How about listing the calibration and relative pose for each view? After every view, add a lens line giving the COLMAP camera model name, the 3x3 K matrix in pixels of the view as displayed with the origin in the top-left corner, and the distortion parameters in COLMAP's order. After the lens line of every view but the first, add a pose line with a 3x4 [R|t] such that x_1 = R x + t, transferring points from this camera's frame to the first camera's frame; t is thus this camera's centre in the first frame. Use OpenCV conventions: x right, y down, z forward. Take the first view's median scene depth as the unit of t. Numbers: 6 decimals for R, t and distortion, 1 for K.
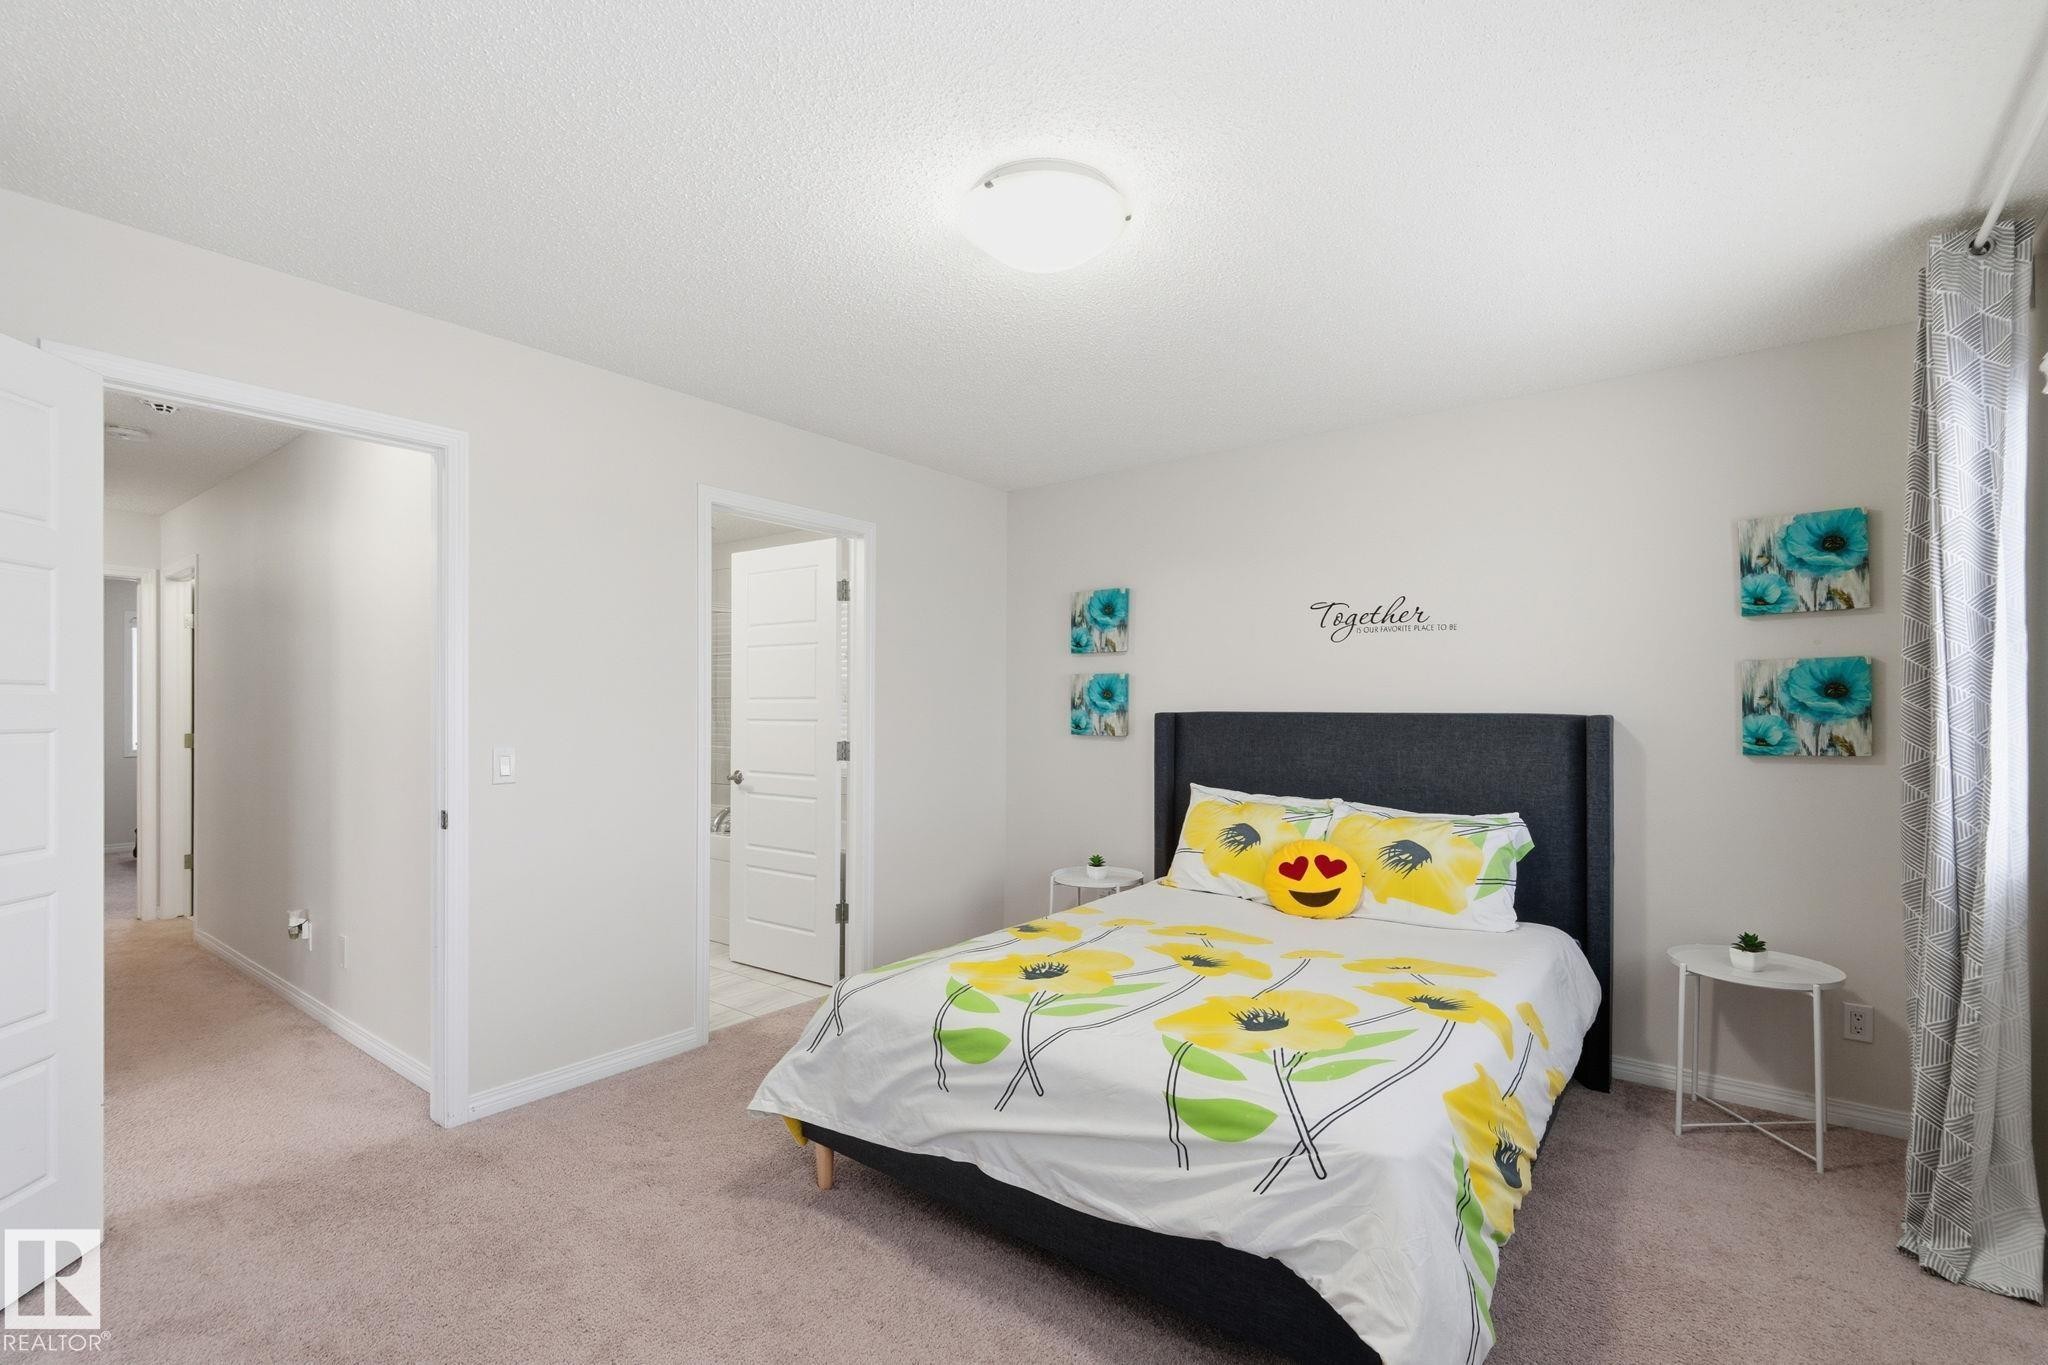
lens RADIAL K [[900.1, 0, 1029.2], [0, 900.1, 699.5], [0, 0, 1]] dist [0.018047, -0.007773]
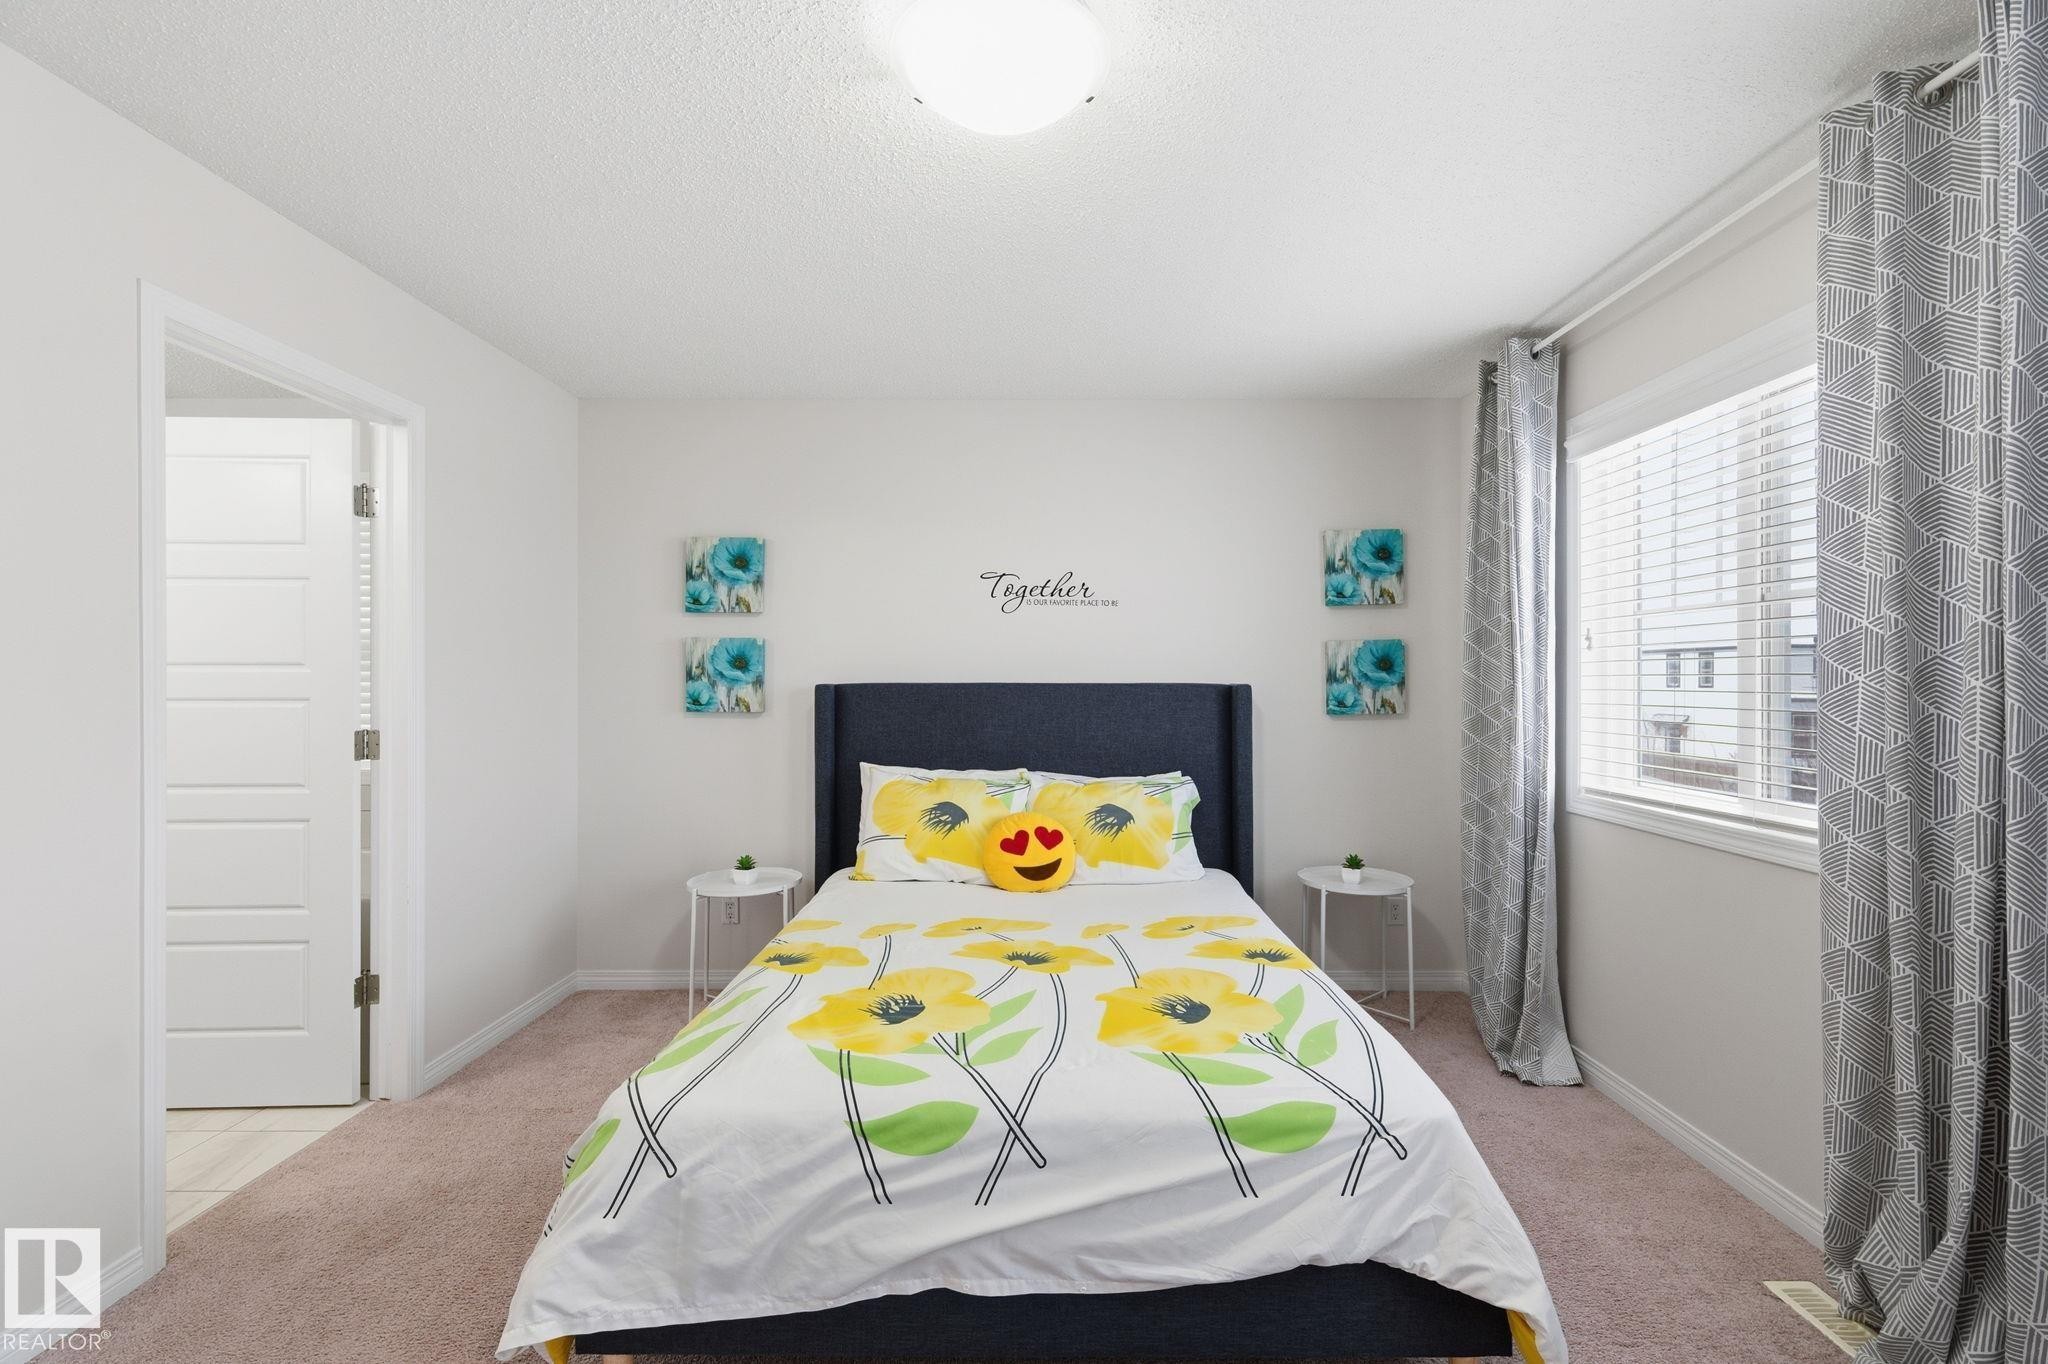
lens RADIAL K [[900.1, 0, 1030.0], [0, 900.1, 676.0], [0, 0, 1]] dist [0.018047, -0.007773]
pose [[0.796264, 0.001369, 0.604948, -0.296241], [-0.003692, 0.999990, 0.002598, 0.004556], [-0.604939, -0.004302, 0.796260, 0.236434]]
